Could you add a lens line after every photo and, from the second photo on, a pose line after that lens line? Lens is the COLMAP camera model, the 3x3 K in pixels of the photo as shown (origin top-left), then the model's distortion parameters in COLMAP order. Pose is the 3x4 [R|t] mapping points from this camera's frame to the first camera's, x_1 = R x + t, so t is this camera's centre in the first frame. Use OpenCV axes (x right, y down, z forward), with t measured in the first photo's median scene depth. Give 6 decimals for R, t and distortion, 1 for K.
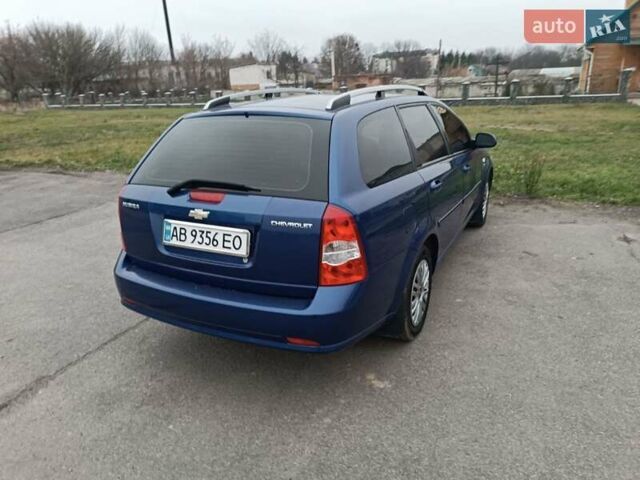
lens RADIAL K [[457.6, 0, 320.0], [0, 457.6, 240.0], [0, 0, 1]] dist [0.063764, -0.059566]
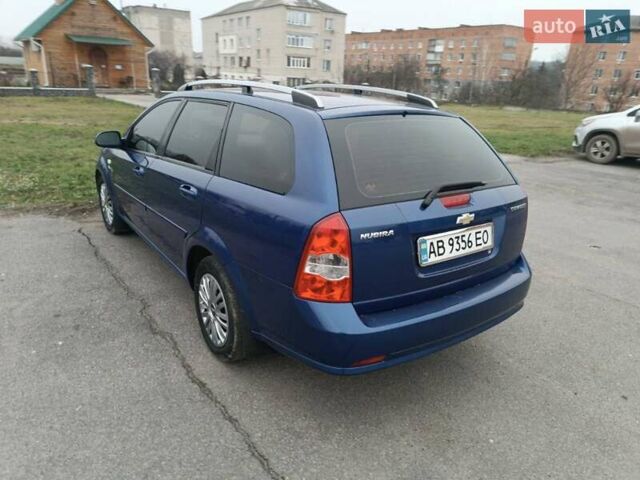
lens RADIAL K [[457.6, 0, 320.0], [0, 457.6, 240.0], [0, 0, 1]] dist [0.063764, -0.059566]
pose [[0.448271, -0.233921, 0.862748, -1.153381], [0.221487, 0.964123, 0.146326, -0.206059], [-0.866023, 0.125494, 0.483999, 0.752305]]
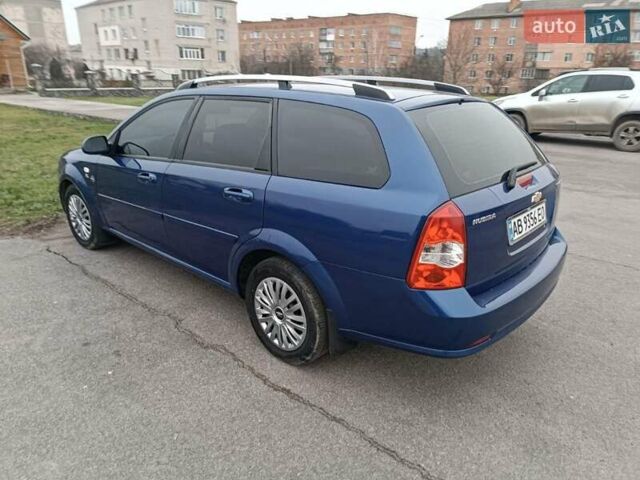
lens RADIAL K [[457.6, 0, 320.0], [0, 457.6, 240.0], [0, 0, 1]] dist [0.063764, -0.059566]
pose [[0.245926, -0.286598, 0.925949, -1.272265], [0.283329, 0.934820, 0.214093, -0.302179], [-0.926955, 0.209697, 0.311098, 1.070879]]
